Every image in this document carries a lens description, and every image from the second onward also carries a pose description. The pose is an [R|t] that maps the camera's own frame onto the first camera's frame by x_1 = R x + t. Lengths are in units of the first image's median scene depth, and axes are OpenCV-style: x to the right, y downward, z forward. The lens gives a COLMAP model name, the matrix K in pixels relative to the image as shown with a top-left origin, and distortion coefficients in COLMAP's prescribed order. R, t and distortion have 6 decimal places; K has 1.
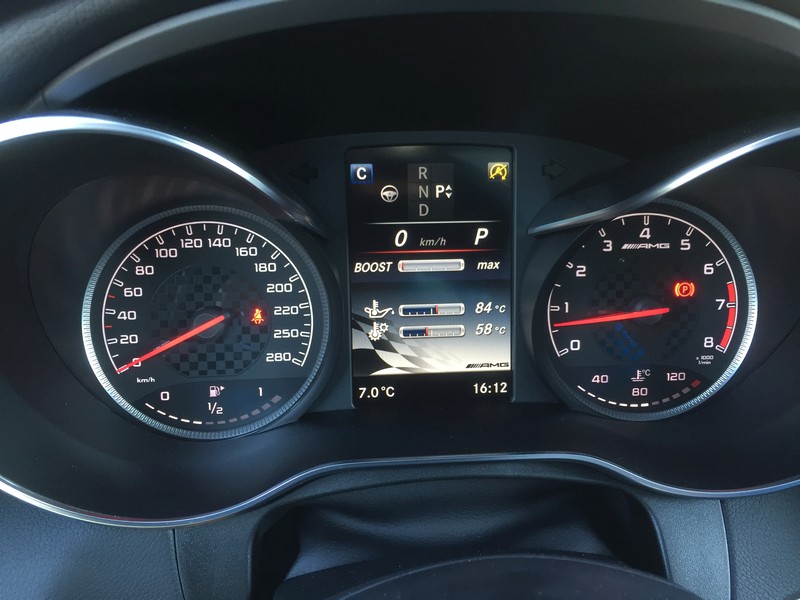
lens RADIAL K [[730.7, 0, 399.6], [0, 730.7, 297.1], [0, 0, 1]] dist [0.005780, 0.000000]
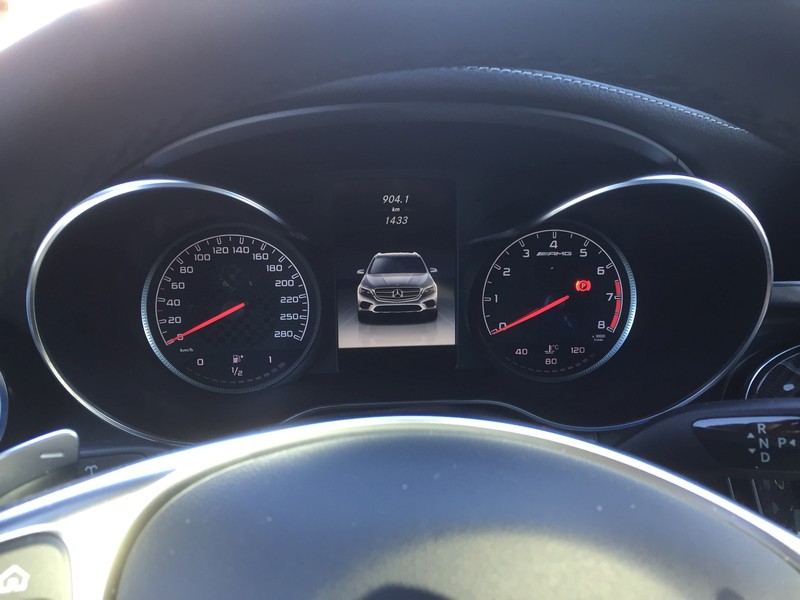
lens RADIAL K [[730.7, 0, 401.0], [0, 730.7, 302.5], [0, 0, 1]] dist [0.005780, 0.000000]
pose [[0.999941, 0.004445, 0.009908, 0.039089], [-0.004568, 0.999913, 0.012399, 0.005613], [-0.009852, -0.012444, 0.999874, -0.361232]]
